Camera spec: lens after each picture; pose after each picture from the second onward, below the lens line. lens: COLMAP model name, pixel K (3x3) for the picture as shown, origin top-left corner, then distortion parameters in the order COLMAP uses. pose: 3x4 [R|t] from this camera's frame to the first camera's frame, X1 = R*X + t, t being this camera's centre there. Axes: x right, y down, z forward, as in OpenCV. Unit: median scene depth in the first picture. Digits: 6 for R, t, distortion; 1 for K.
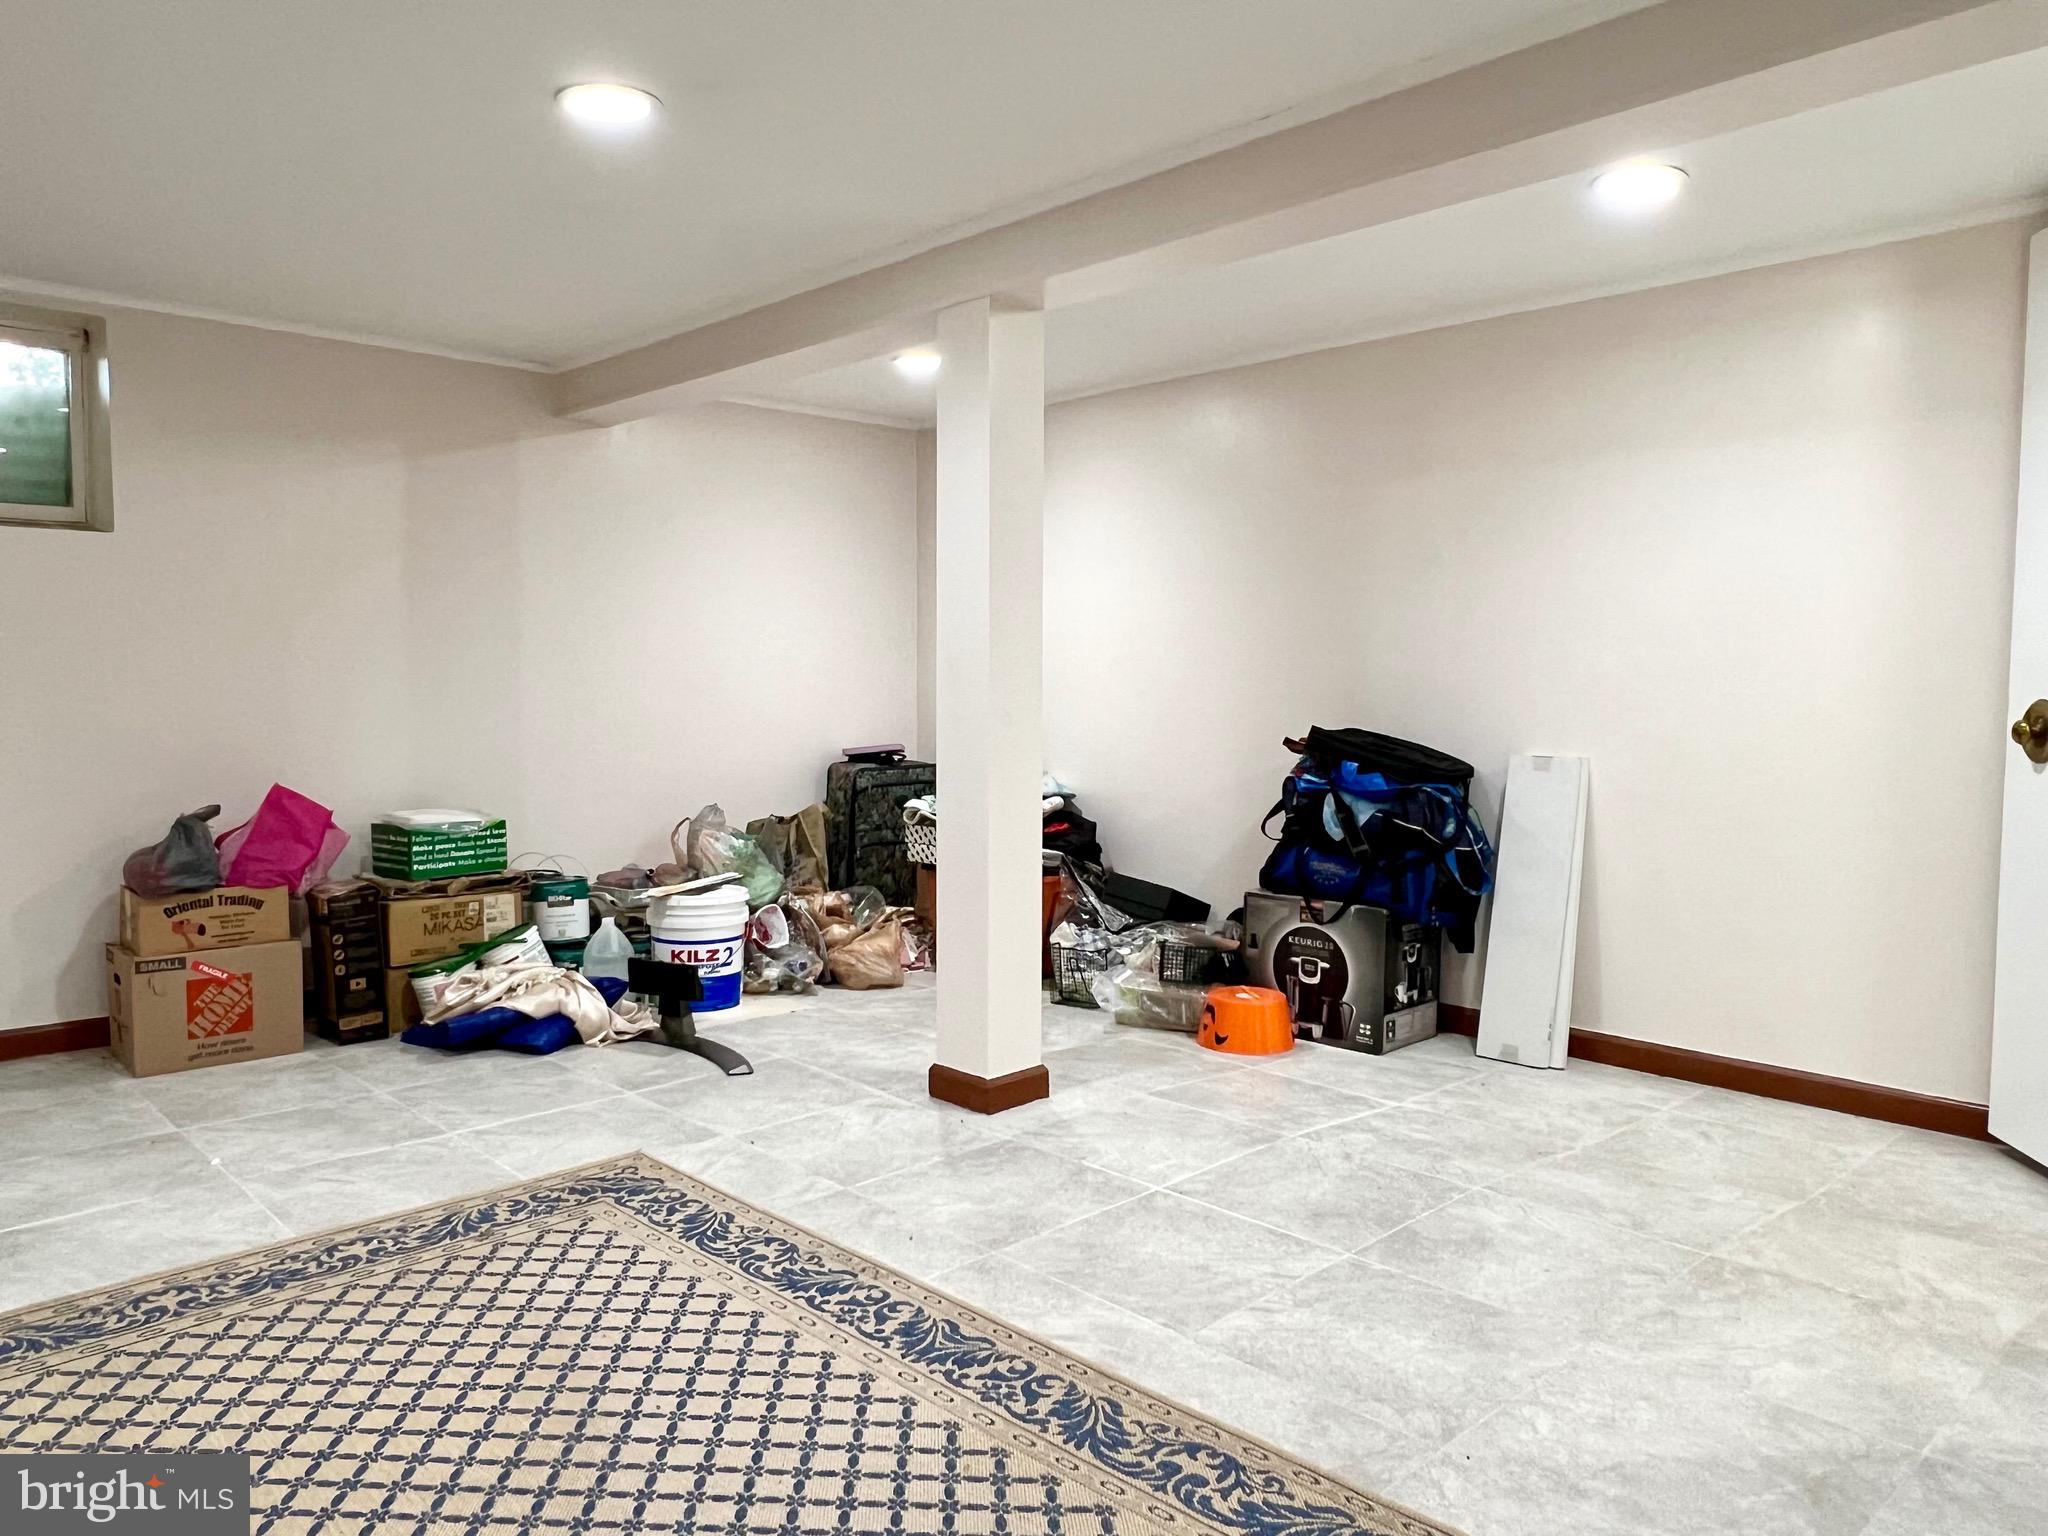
lens RADIAL K [[1431.7, 0, 1025.4], [0, 1431.7, 767.0], [0, 0, 1]] dist [-0.001050, -0.002220]
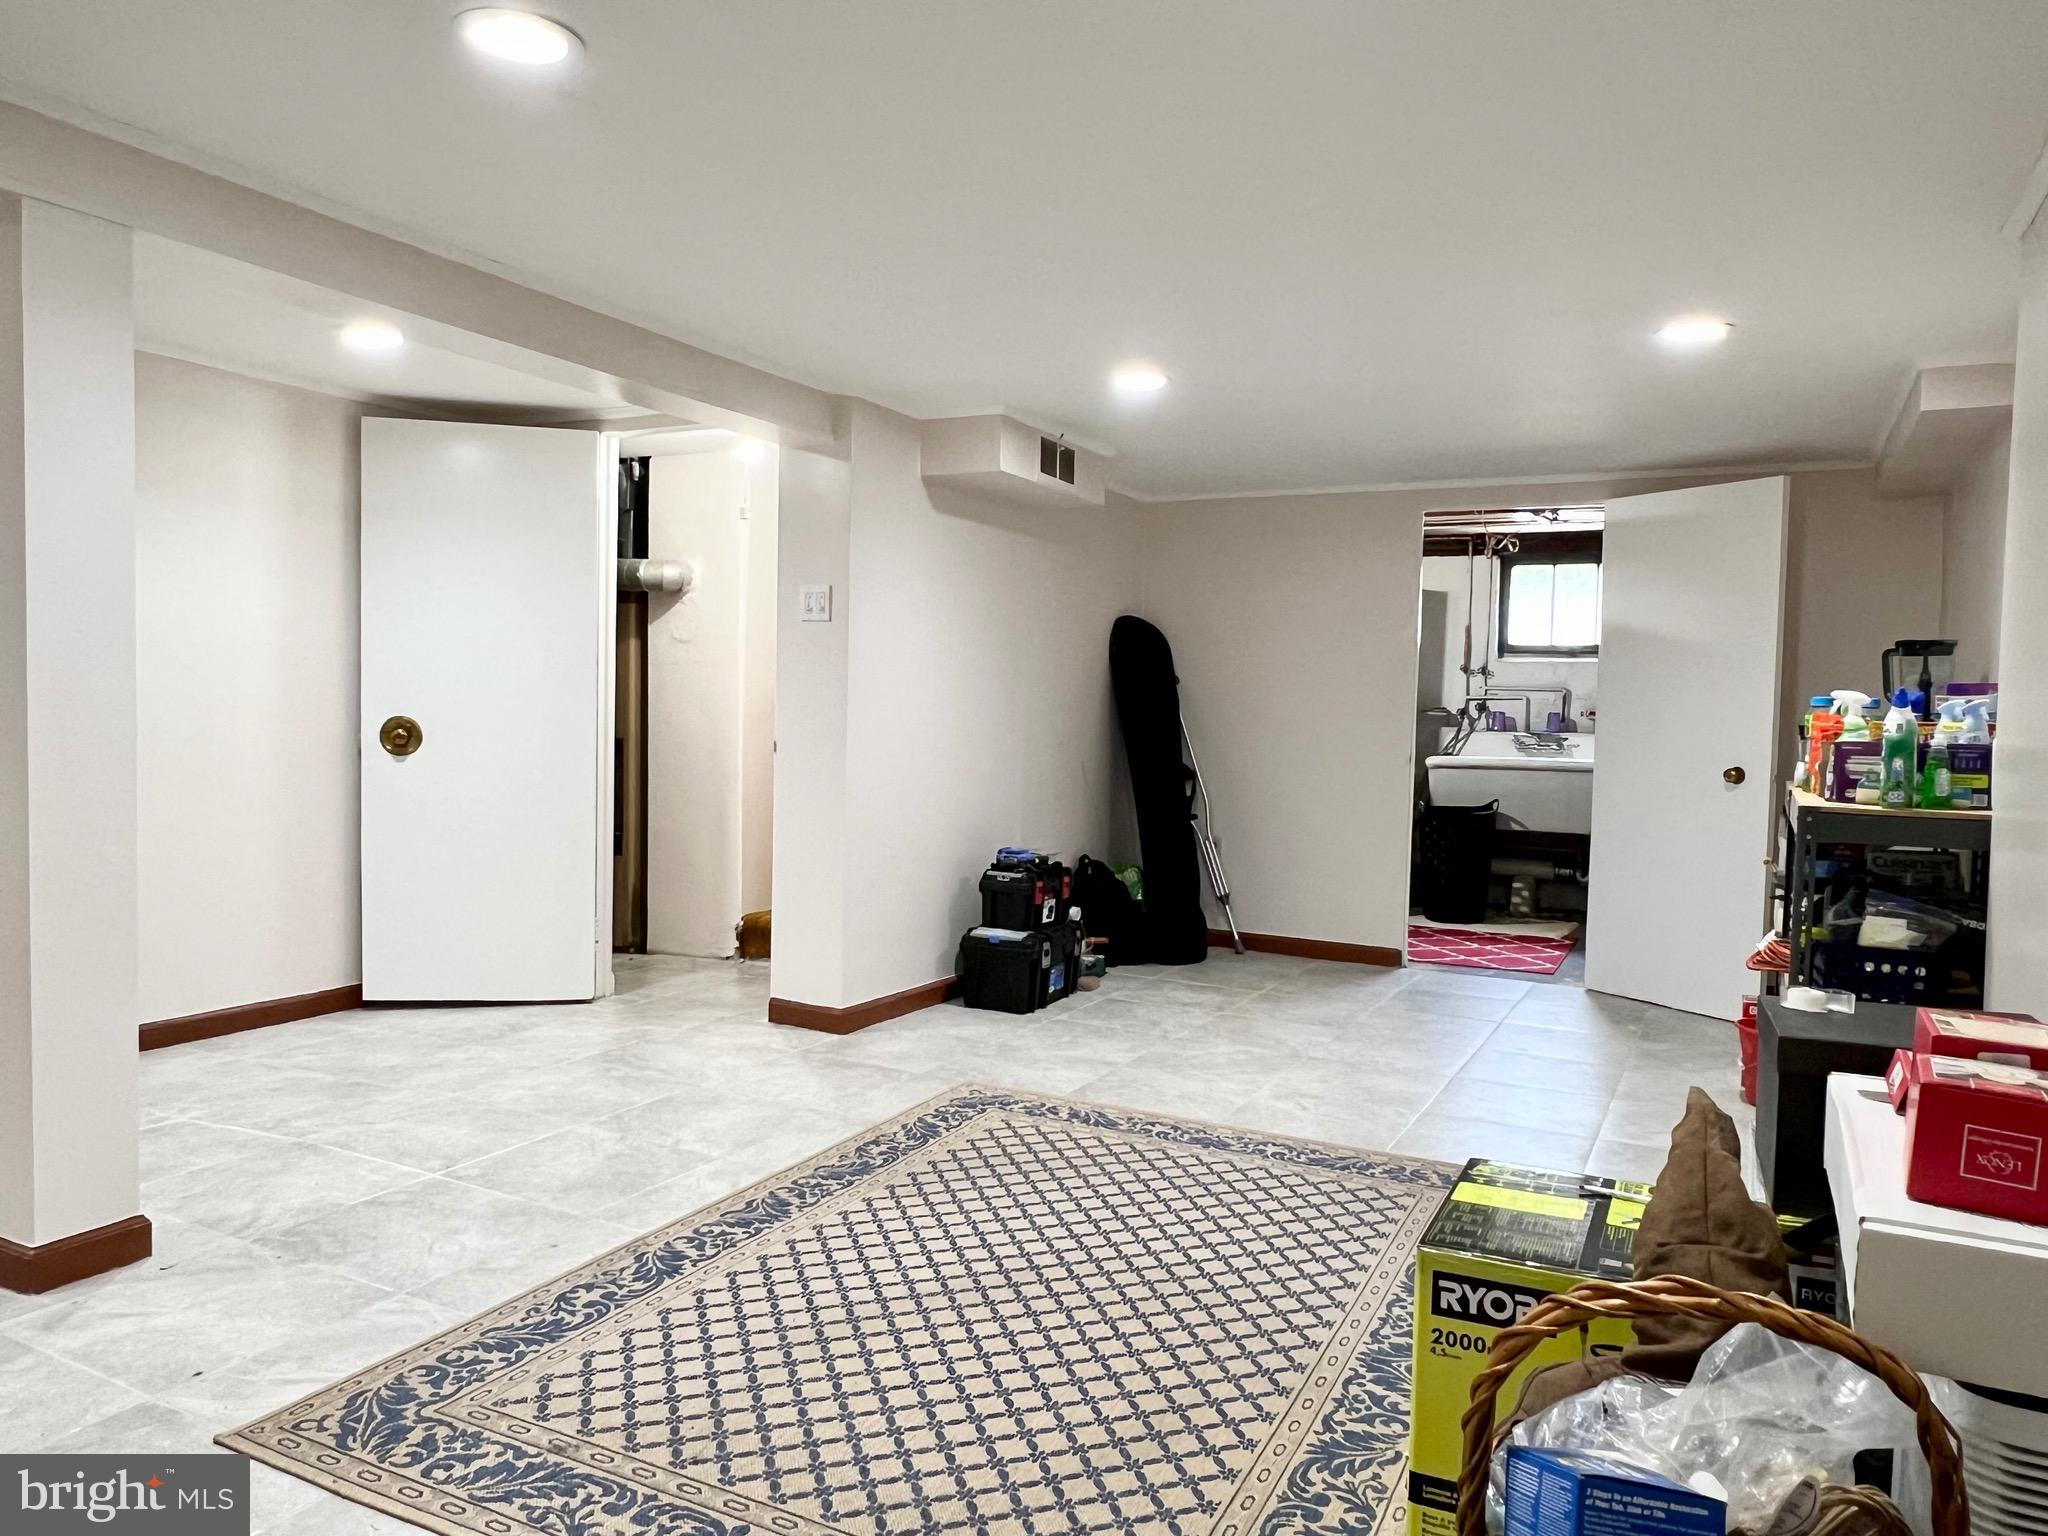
lens RADIAL K [[1431.7, 0, 1025.4], [0, 1431.7, 767.0], [0, 0, 1]] dist [-0.001050, -0.002220]
pose [[-0.339729, -0.052490, 0.939058, -0.775898], [0.030705, 0.997290, 0.066853, -0.056125], [-0.940022, 0.051545, -0.337197, 0.667157]]
